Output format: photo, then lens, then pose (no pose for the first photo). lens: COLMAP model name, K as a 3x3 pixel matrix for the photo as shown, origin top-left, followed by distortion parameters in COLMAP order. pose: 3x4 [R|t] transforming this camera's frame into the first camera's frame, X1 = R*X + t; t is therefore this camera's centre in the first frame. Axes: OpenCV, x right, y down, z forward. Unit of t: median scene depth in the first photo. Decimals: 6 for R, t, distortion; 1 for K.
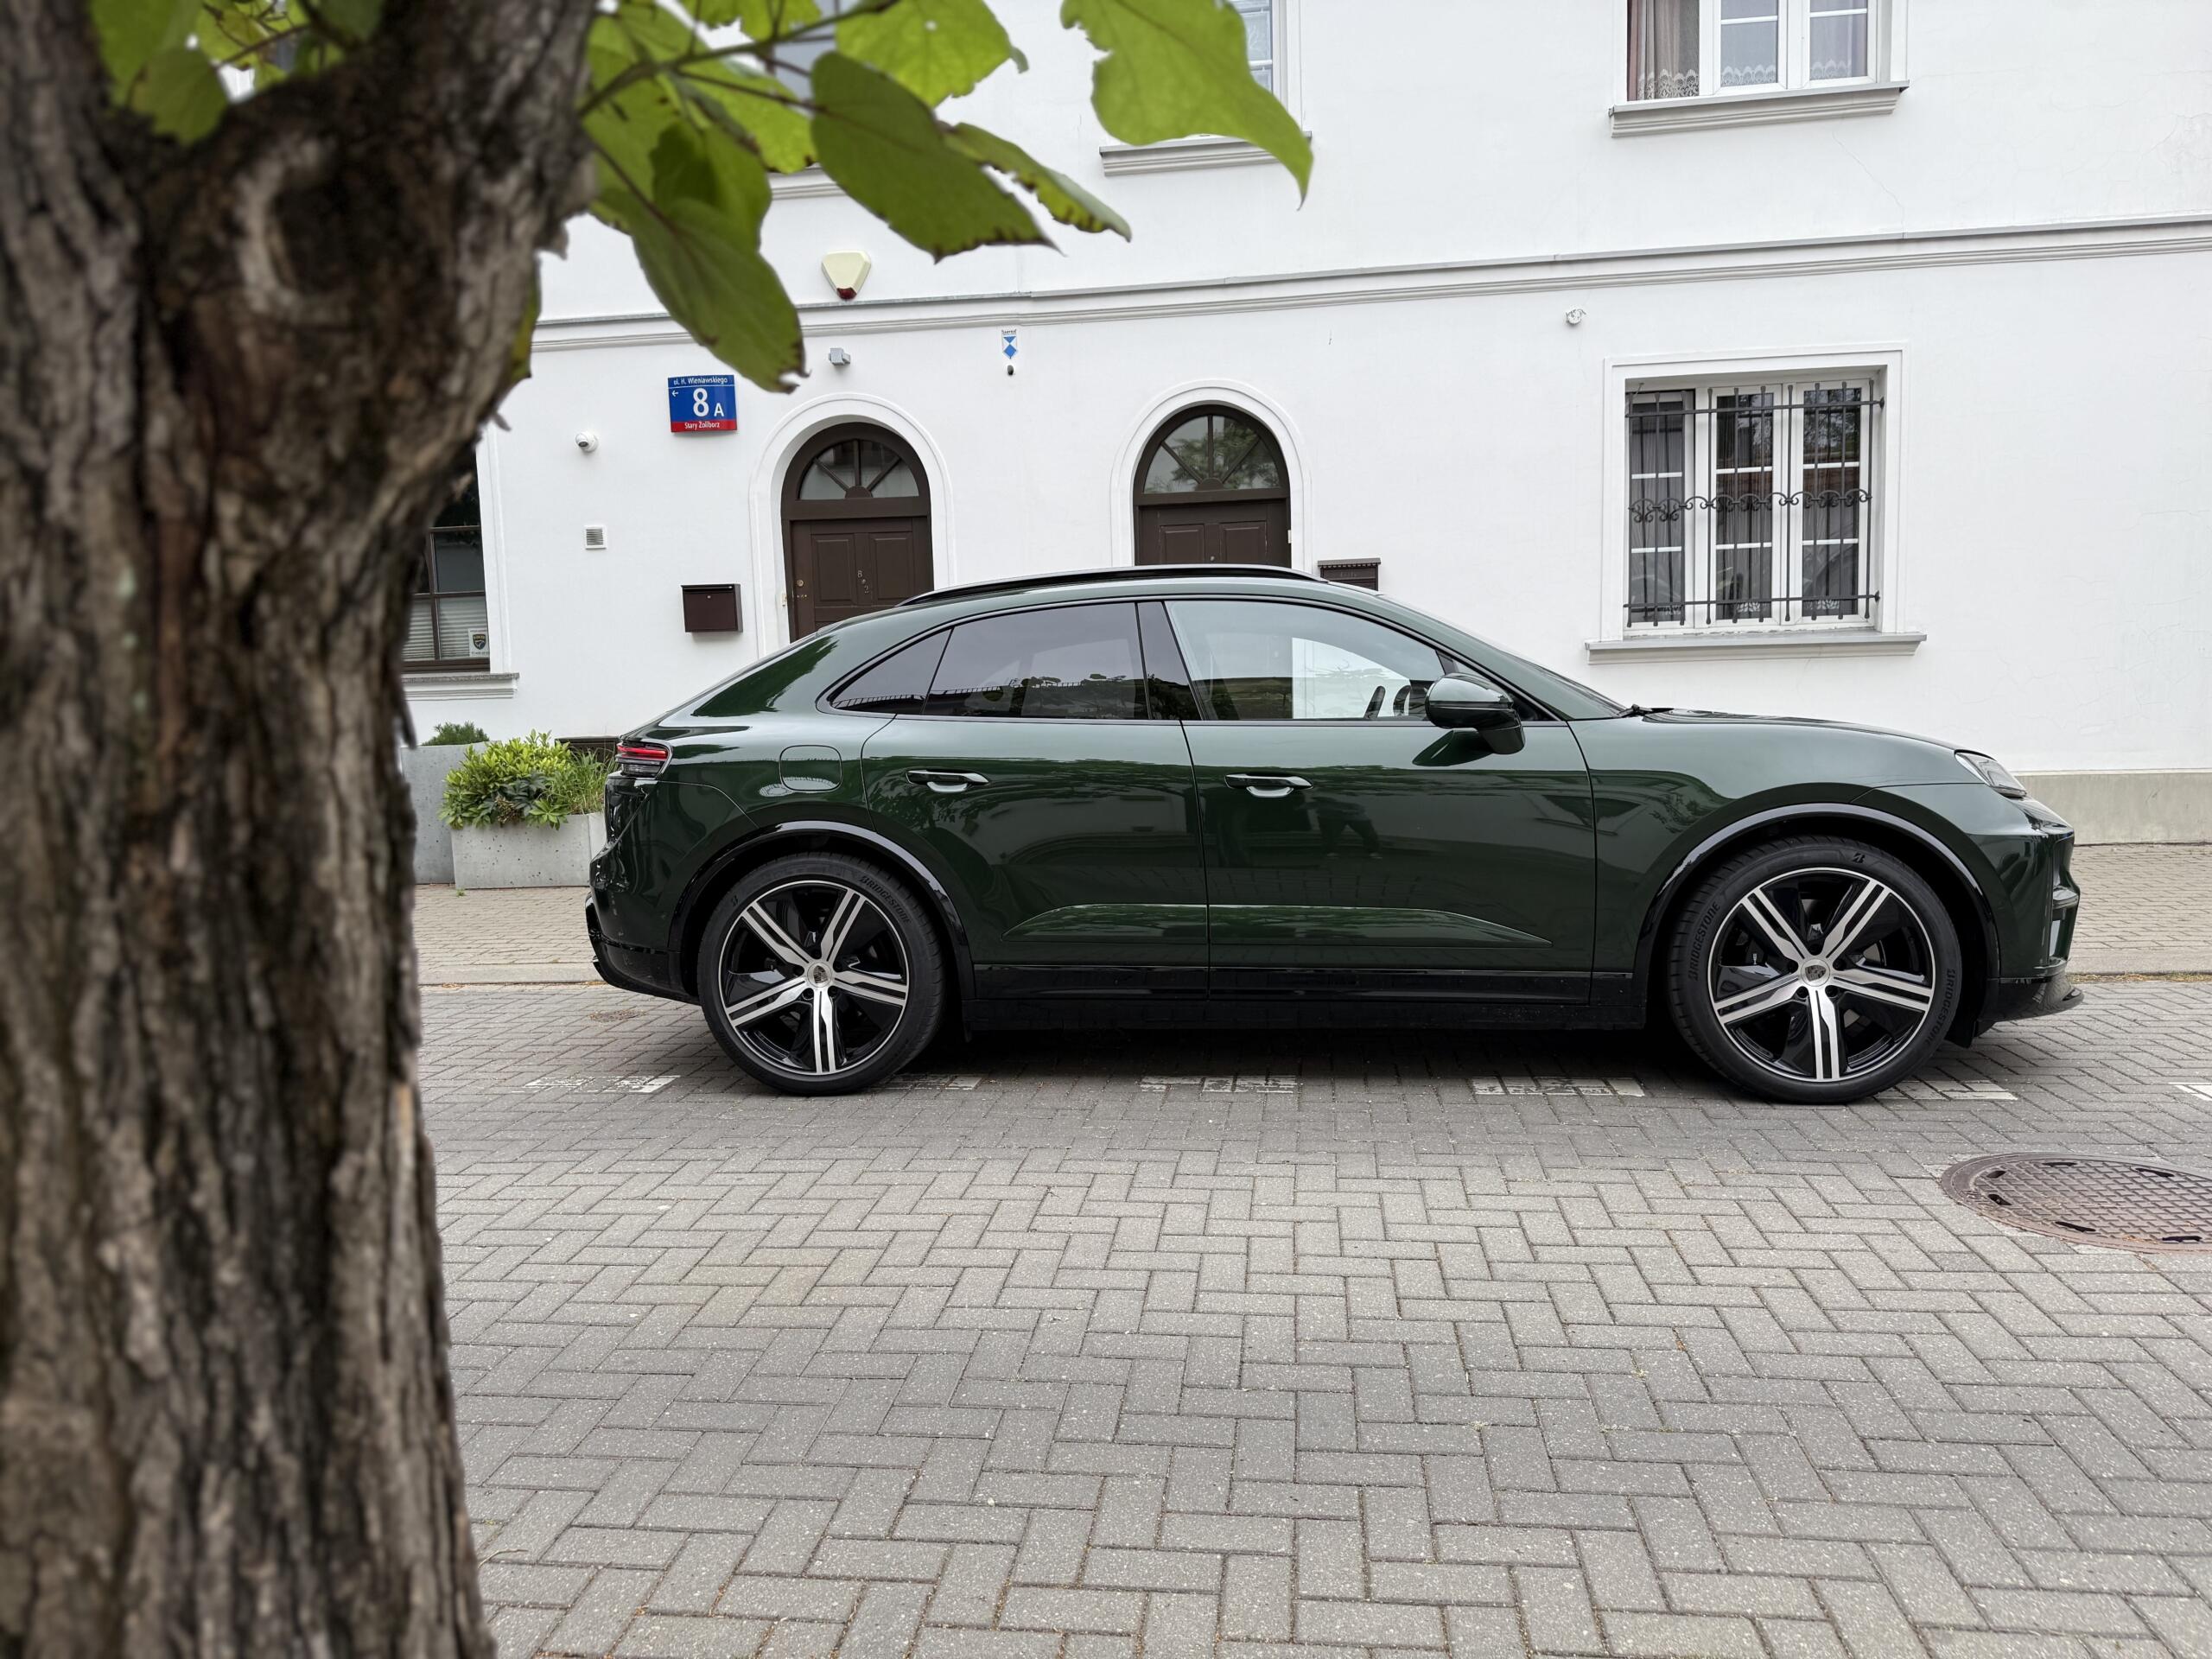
lens RADIAL K [[1588.0, 0, 1106.4], [0, 1588.0, 837.9], [0, 0, 1]] dist [-0.008579, -0.005242]
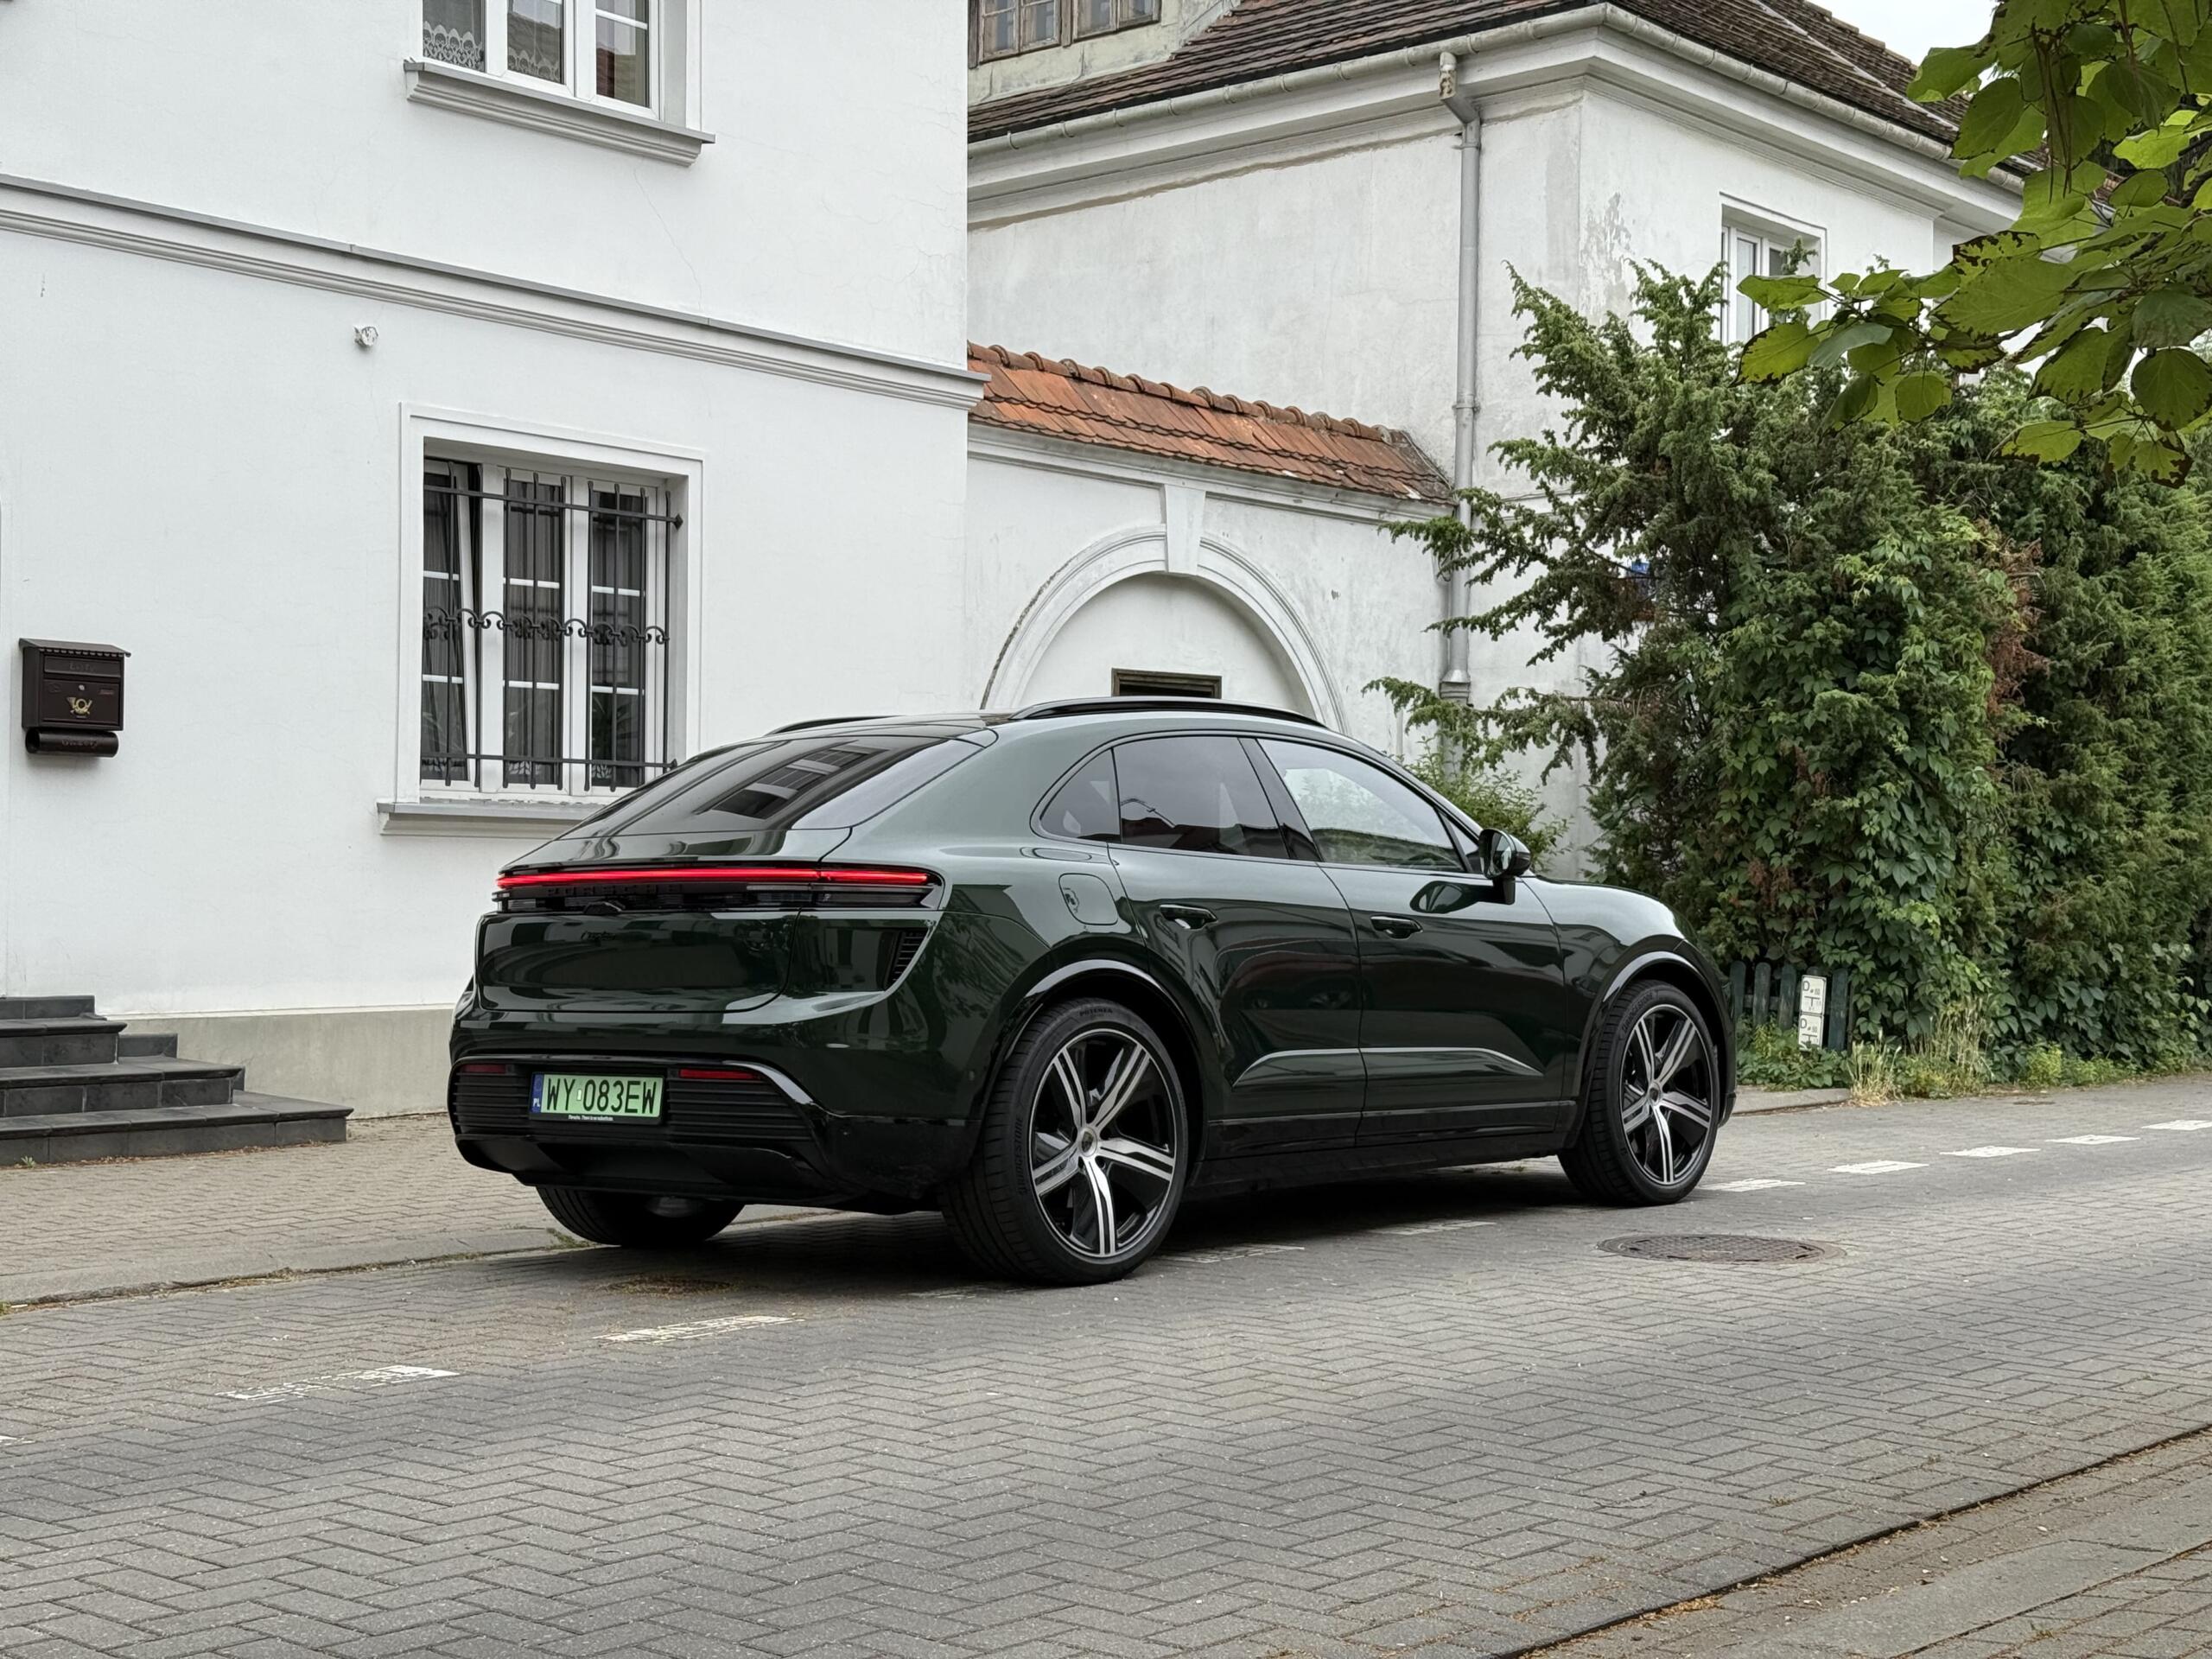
lens RADIAL K [[3083.9, 0, 1106.7], [0, 3083.9, 825.5], [0, 0, 1]] dist [0.139549, 0.000000]
pose [[0.518869, 0.049123, 0.853441, -0.702285], [0.058328, 0.993987, -0.092675, 0.030889], [-0.852861, 0.097866, 0.512884, 0.041294]]
